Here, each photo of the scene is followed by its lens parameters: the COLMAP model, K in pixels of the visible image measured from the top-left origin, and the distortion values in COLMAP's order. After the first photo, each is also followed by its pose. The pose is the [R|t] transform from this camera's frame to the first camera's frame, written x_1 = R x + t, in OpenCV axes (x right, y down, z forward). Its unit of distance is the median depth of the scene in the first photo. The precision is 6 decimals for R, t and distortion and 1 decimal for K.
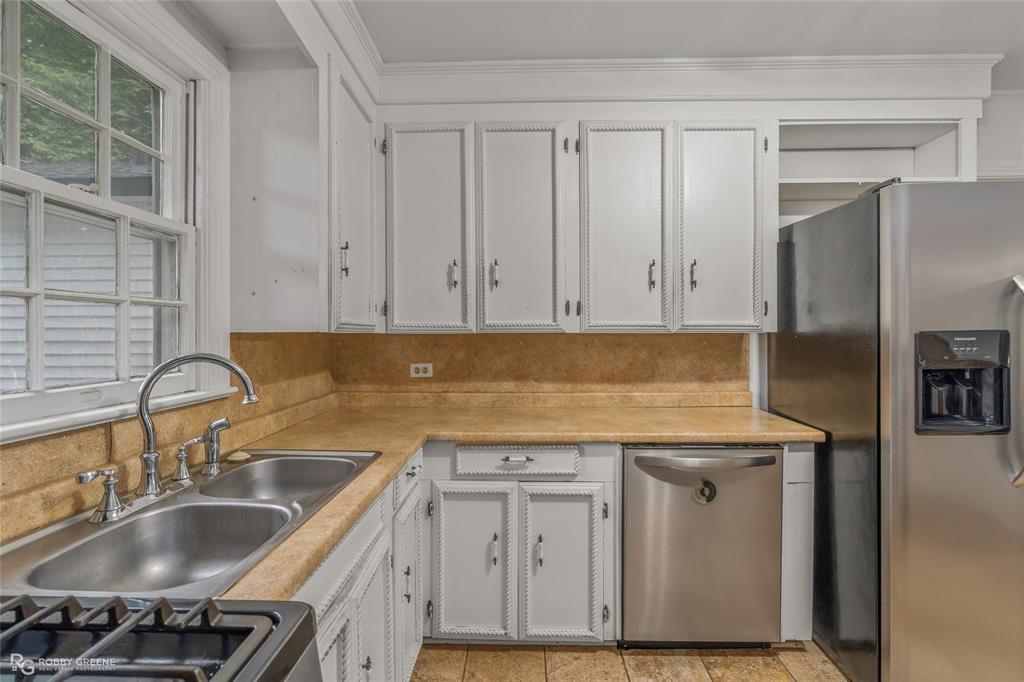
lens RADIAL K [[465.9, 0, 513.0], [0, 465.9, 331.4], [0, 0, 1]] dist [-0.006722, 0.001377]
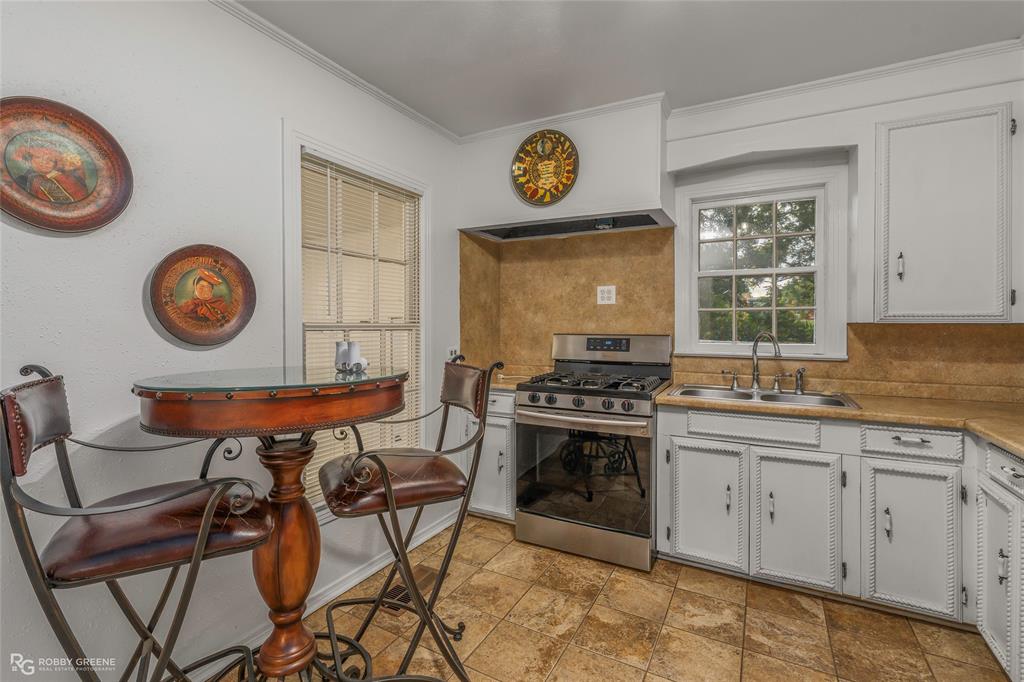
lens RADIAL K [[465.9, 0, 507.7], [0, 465.9, 332.1], [0, 0, 1]] dist [-0.006722, 0.001377]
pose [[-0.462651, 0.016352, -0.886390, 0.942694], [0.003872, 0.999858, 0.016424, 0.002381], [0.886532, 0.004166, -0.462648, 0.460910]]
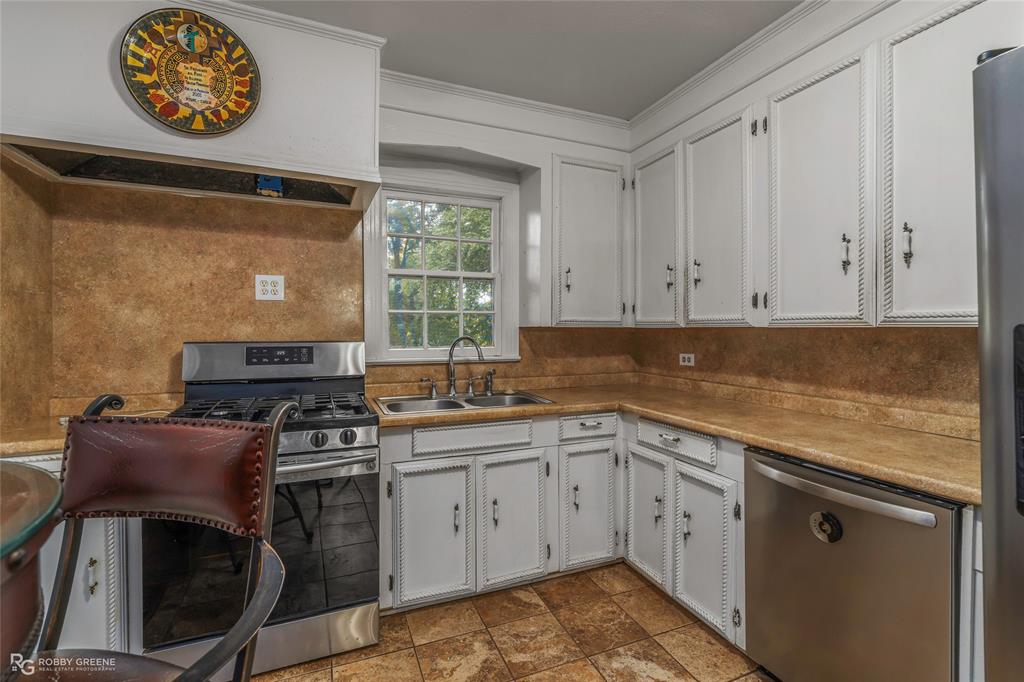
lens RADIAL K [[465.9, 0, 519.0], [0, 465.9, 335.2], [0, 0, 1]] dist [-0.006722, 0.001377]
pose [[0.408769, 0.014936, -0.912516, 0.720530], [0.001401, 0.999855, 0.016993, 0.002922], [0.912637, -0.008225, 0.408689, 0.160090]]
